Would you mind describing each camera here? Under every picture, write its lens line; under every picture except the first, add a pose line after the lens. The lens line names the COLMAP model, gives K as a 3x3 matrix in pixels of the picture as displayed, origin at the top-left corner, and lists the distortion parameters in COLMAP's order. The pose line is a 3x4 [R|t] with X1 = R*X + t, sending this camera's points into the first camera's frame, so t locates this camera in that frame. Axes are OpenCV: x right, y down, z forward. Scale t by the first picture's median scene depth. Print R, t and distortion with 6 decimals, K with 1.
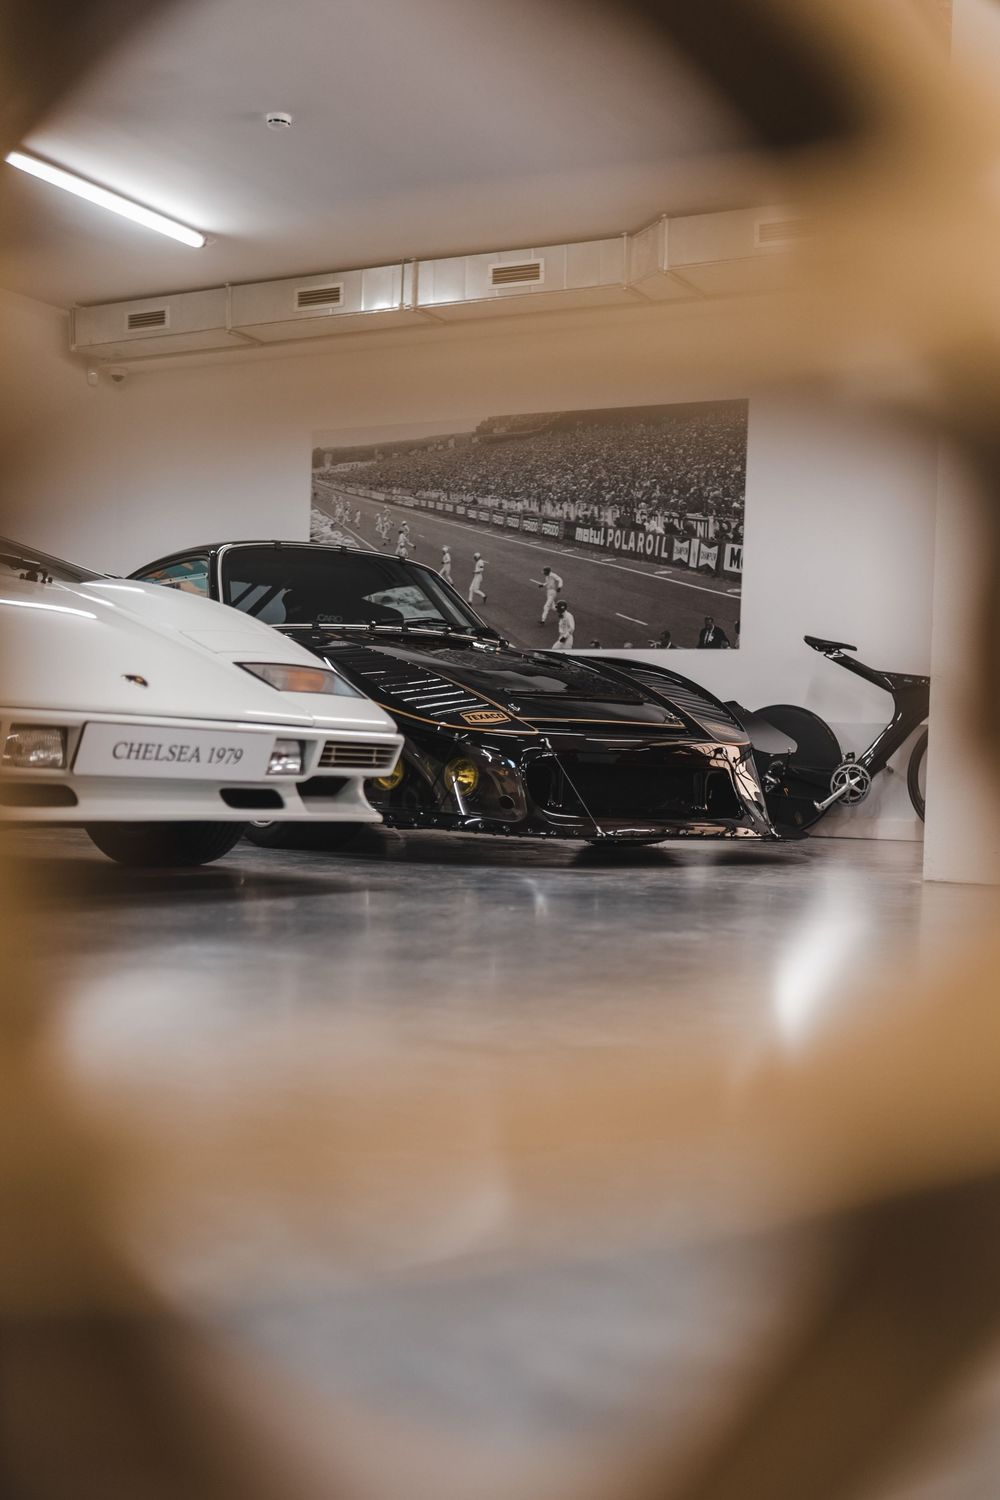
lens RADIAL K [[1799.7, 0, 515.8], [0, 1799.7, 759.7], [0, 0, 1]] dist [0.019064, 0.000000]
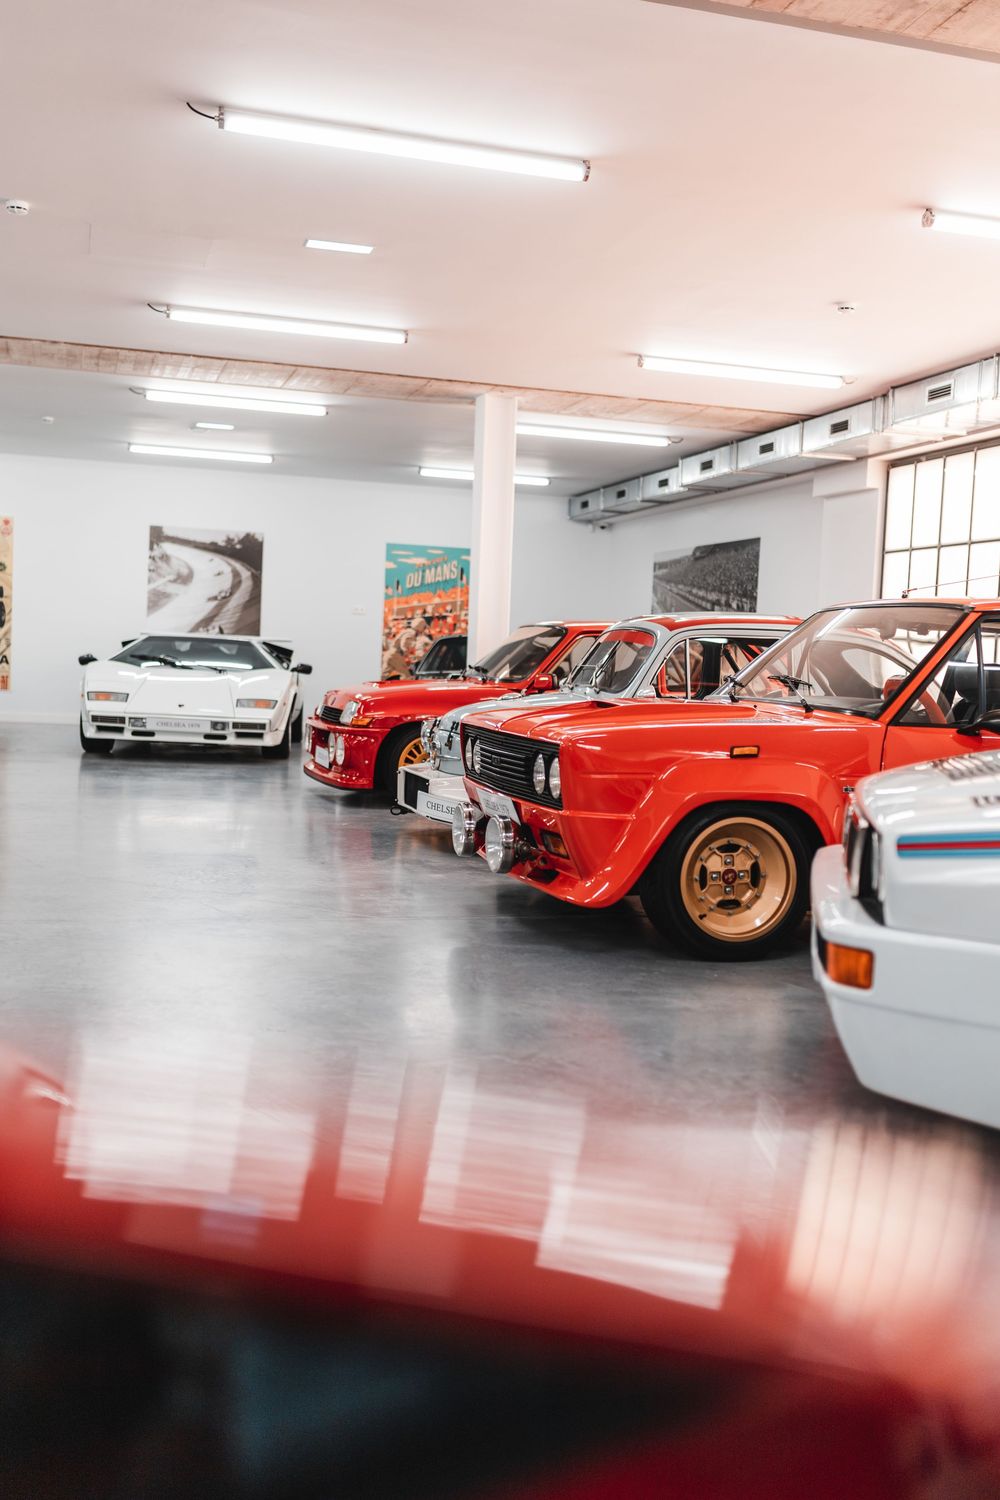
lens RADIAL K [[1540.1, 0, 497.1], [0, 1540.1, 740.3], [0, 0, 1]] dist [0.016188, 0.000000]
pose [[0.701747, 0.035212, -0.711556, 1.034189], [-0.017997, 0.999335, 0.031705, -0.033726], [0.712199, -0.009443, 0.701914, -0.307612]]
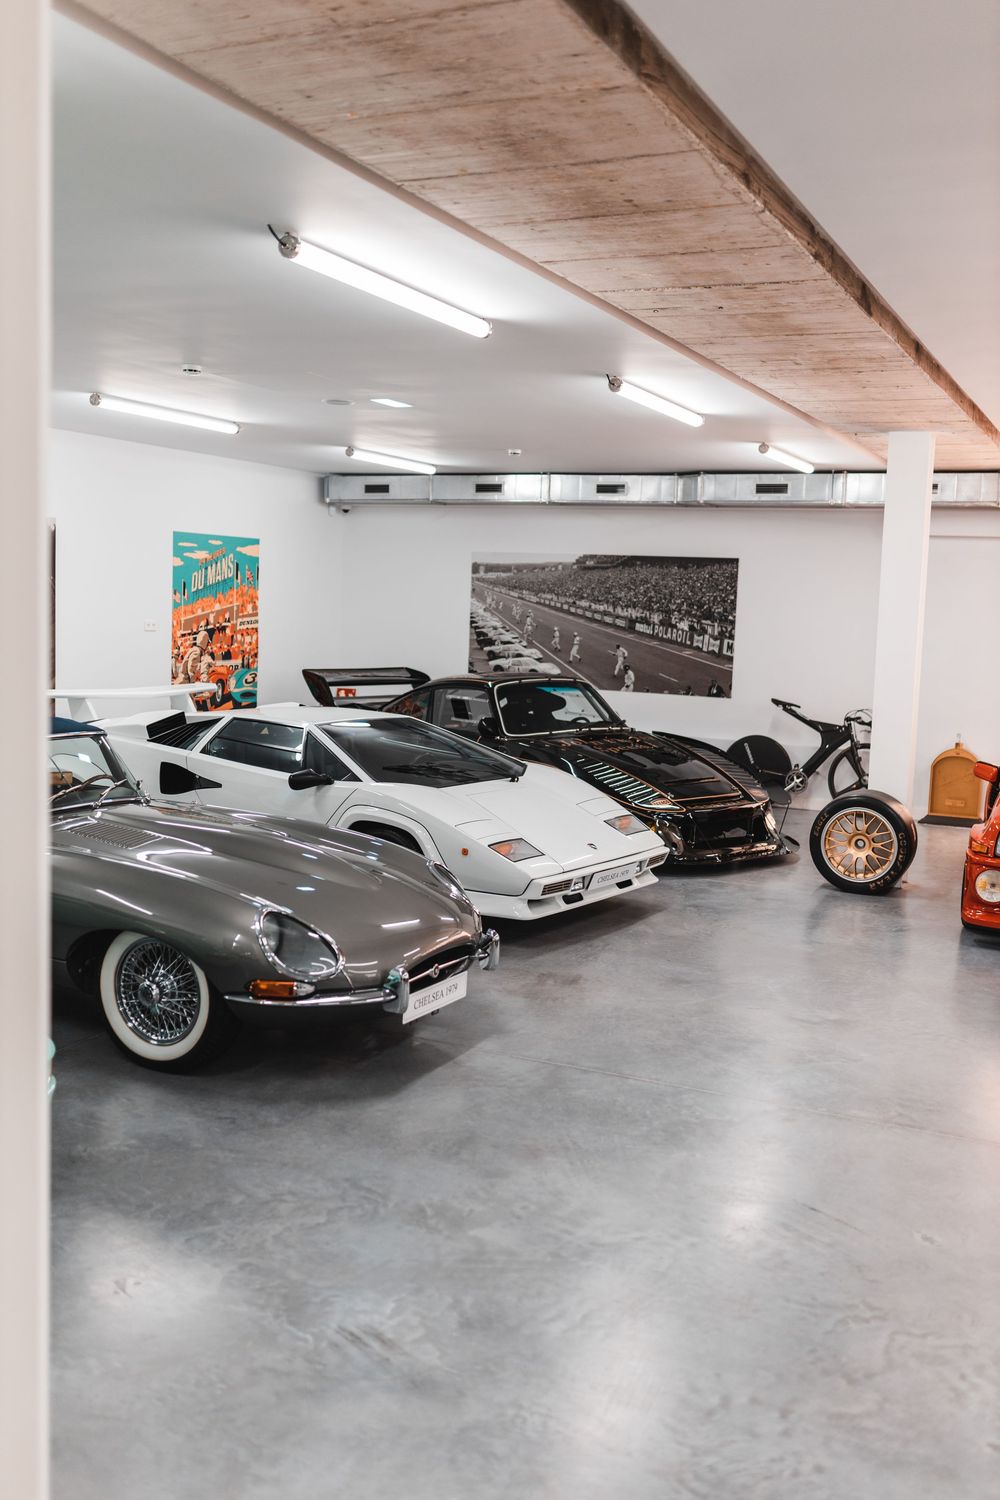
lens RADIAL K [[1465.8, 0, 523.4], [0, 1465.8, 699.4], [0, 0, 1]] dist [0.012588, 0.000000]
pose [[0.997566, -0.000914, 0.069721, -0.174324], [-0.004550, 0.996929, 0.078175, -0.165348], [-0.069578, -0.078302, 0.994499, -0.411706]]
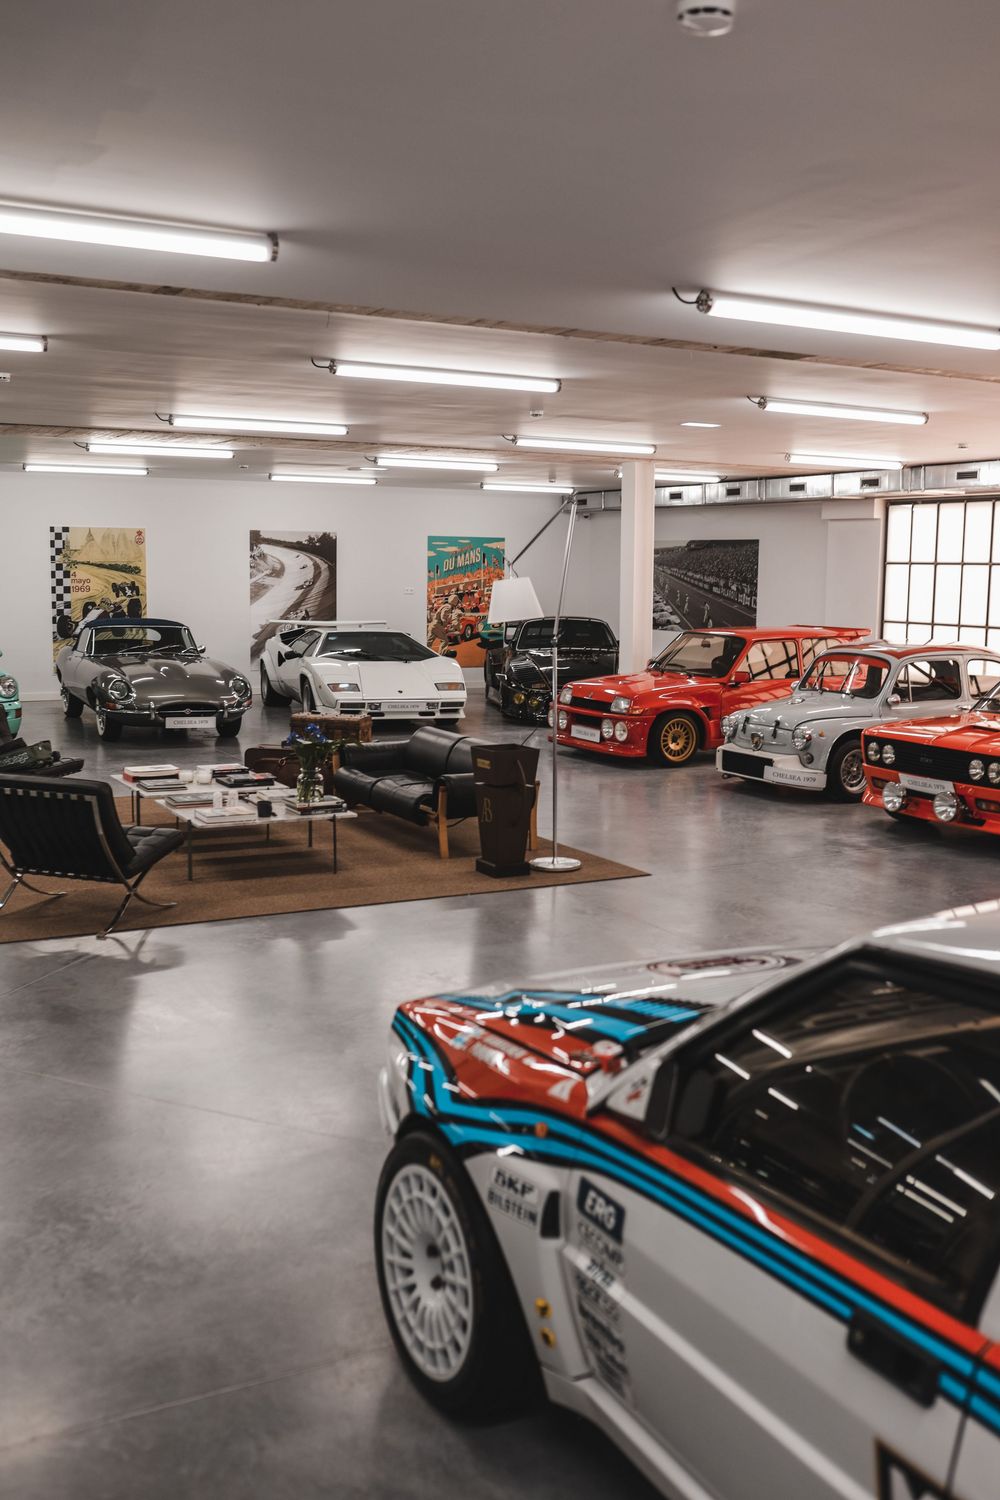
lens RADIAL K [[1540.1, 0, 487.7], [0, 1540.1, 759.0], [0, 0, 1]] dist [0.016188, 0.000000]
pose [[0.834029, 0.049834, -0.549466, 0.973802], [0.016700, 0.993176, 0.115424, -0.143022], [0.551468, -0.105443, 0.827505, -0.998662]]
